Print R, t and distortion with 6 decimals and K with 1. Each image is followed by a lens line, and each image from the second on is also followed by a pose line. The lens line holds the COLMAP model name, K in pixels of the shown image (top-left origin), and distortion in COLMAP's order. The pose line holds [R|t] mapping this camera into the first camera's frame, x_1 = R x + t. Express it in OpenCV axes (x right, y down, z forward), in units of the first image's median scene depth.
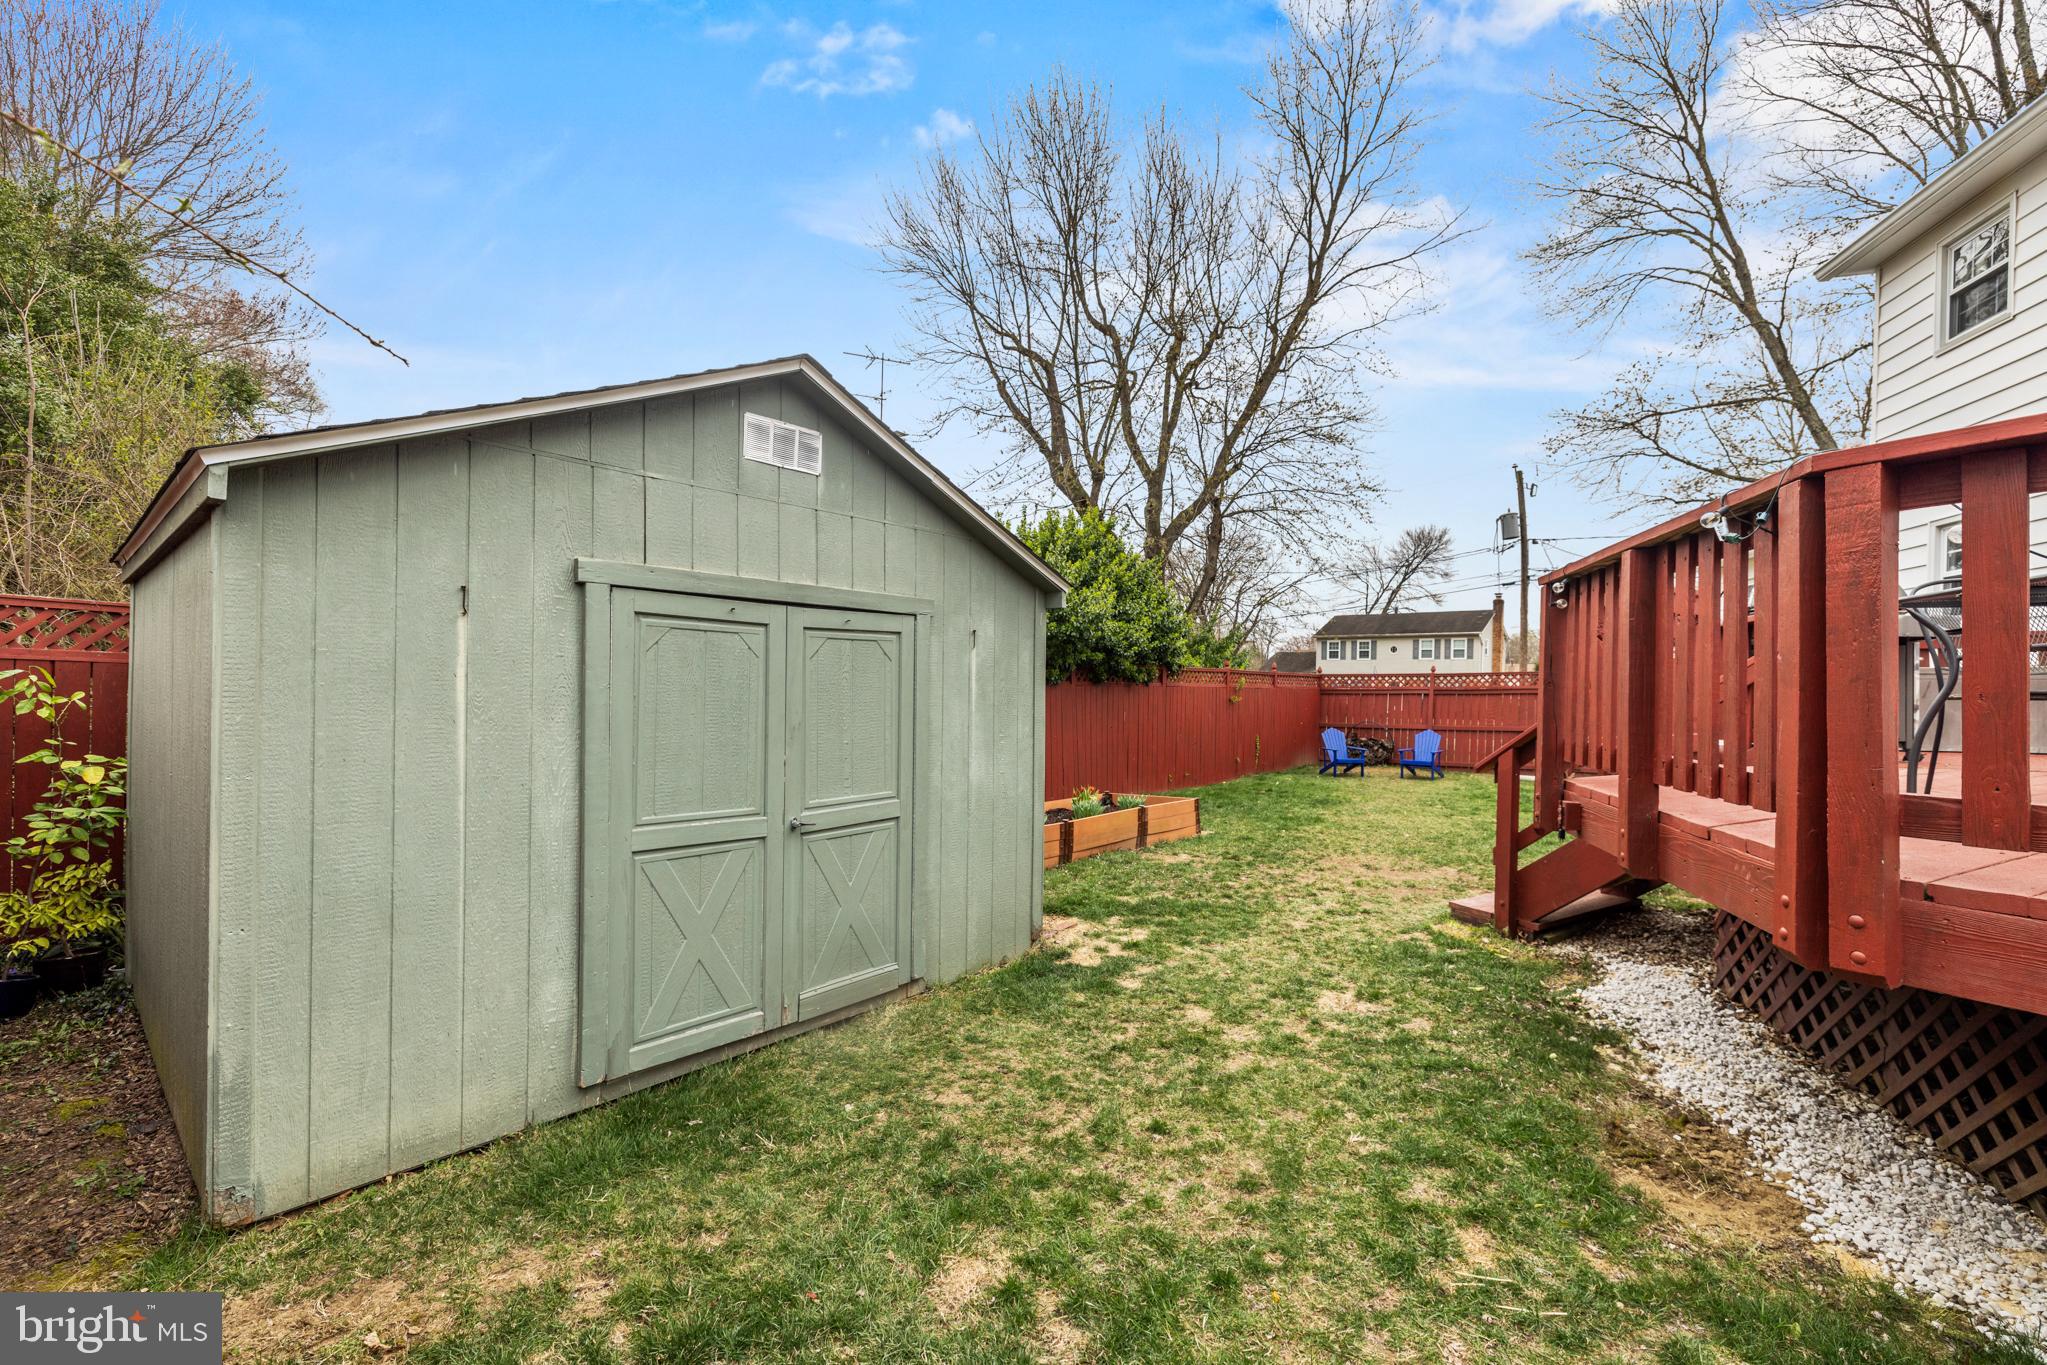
lens RADIAL K [[859.9, 0, 1019.0], [0, 859.9, 683.1], [0, 0, 1]] dist [-0.001382, -0.000211]
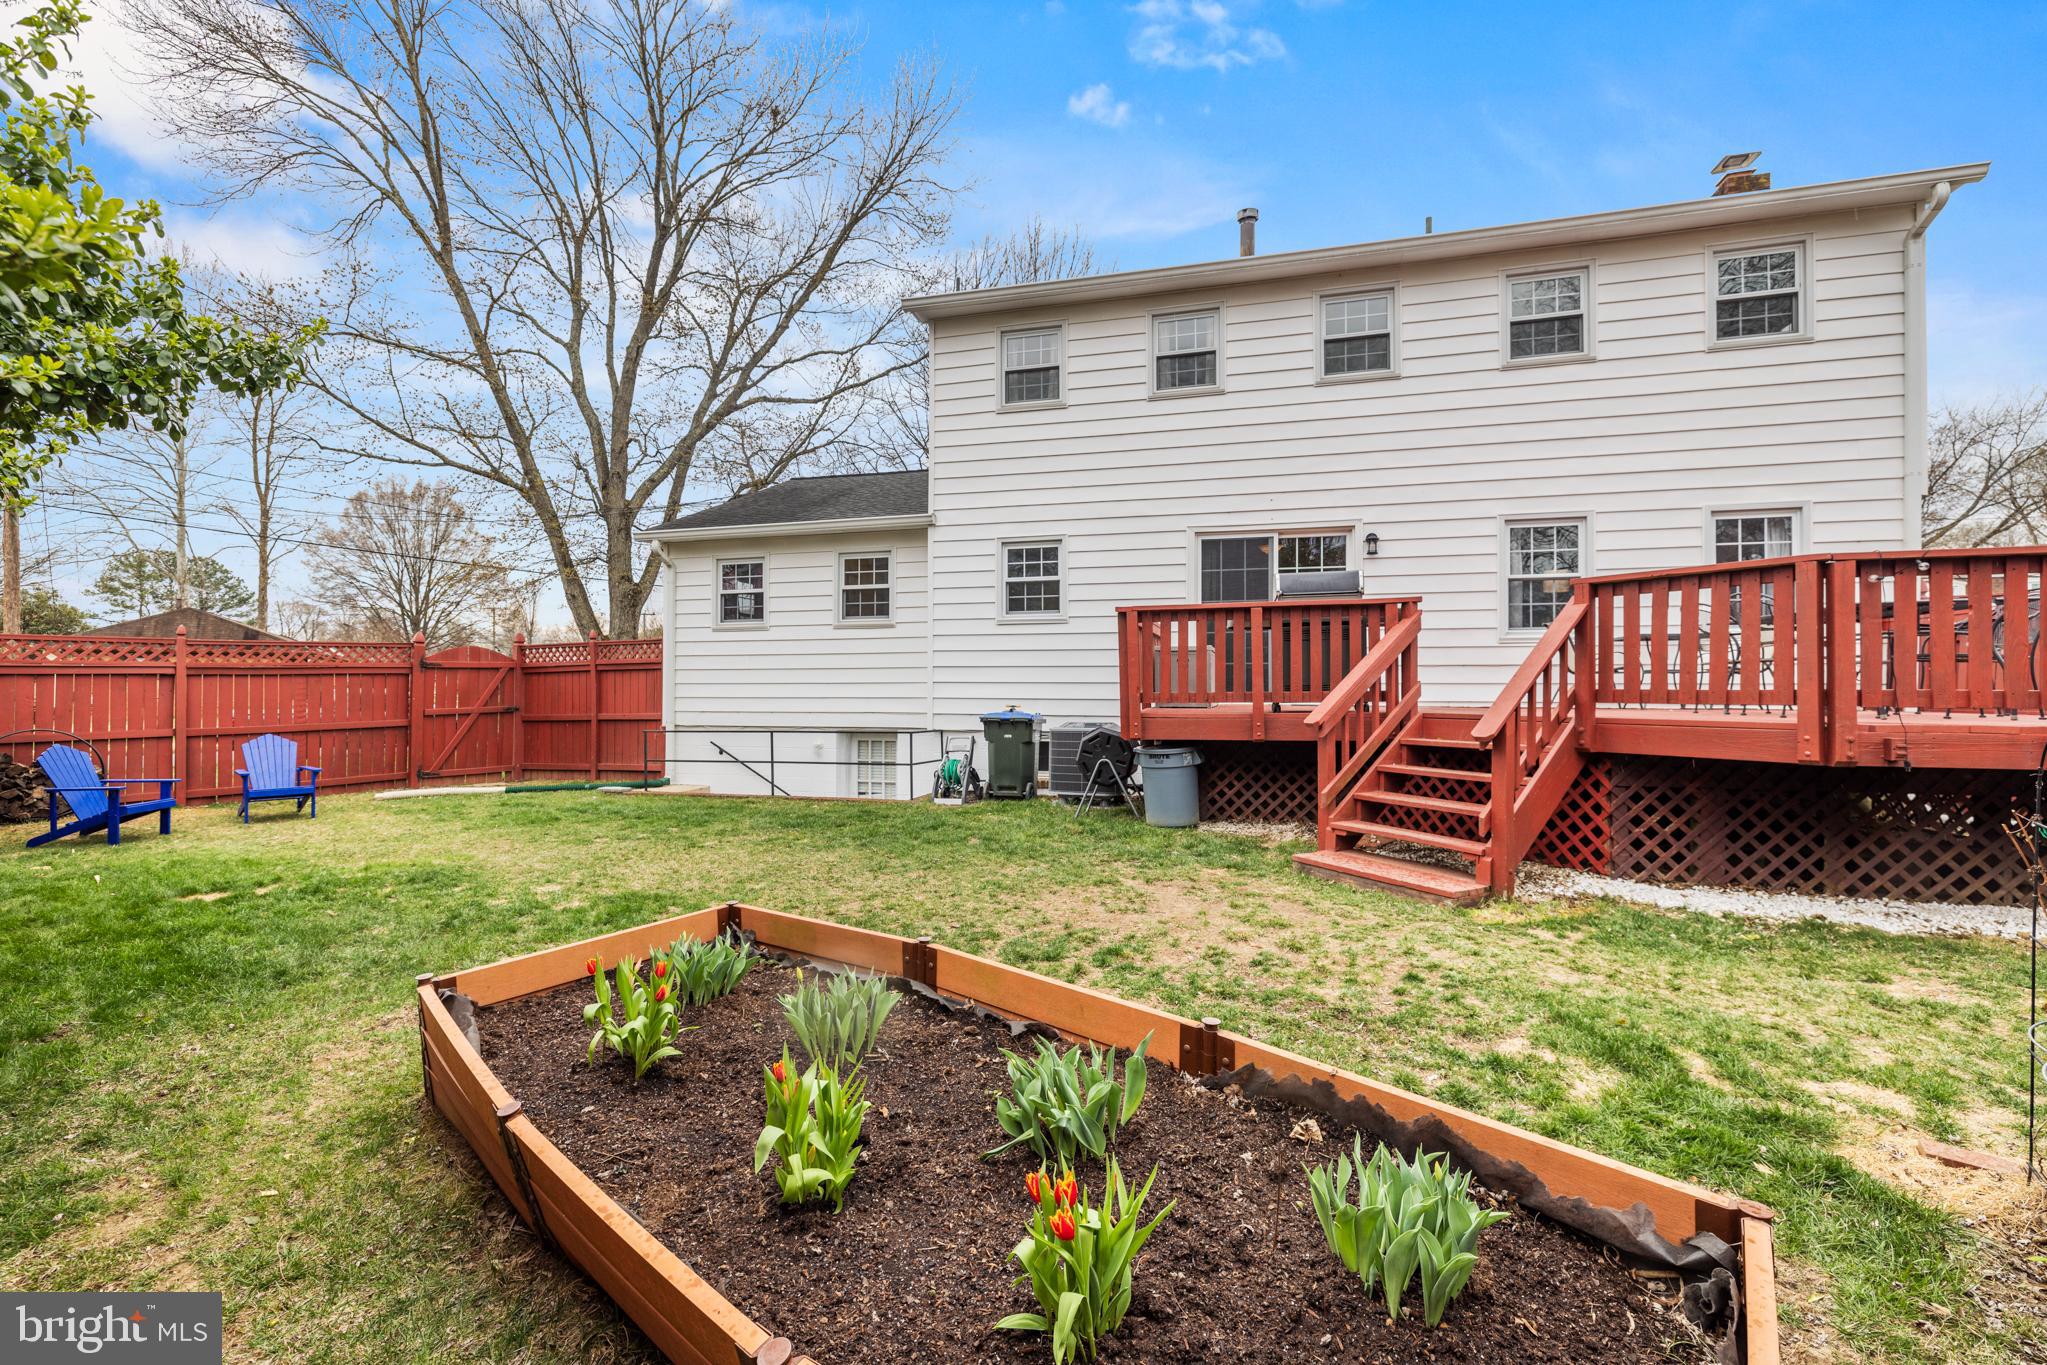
lens RADIAL K [[859.9, 0, 1026.2], [0, 859.9, 669.6], [0, 0, 1]] dist [-0.001382, -0.000211]
pose [[-0.011394, 0.001364, 0.999934, -0.072824], [-0.003632, 0.999992, -0.001406, 0.004181], [-0.999928, -0.003648, -0.011389, 0.270977]]
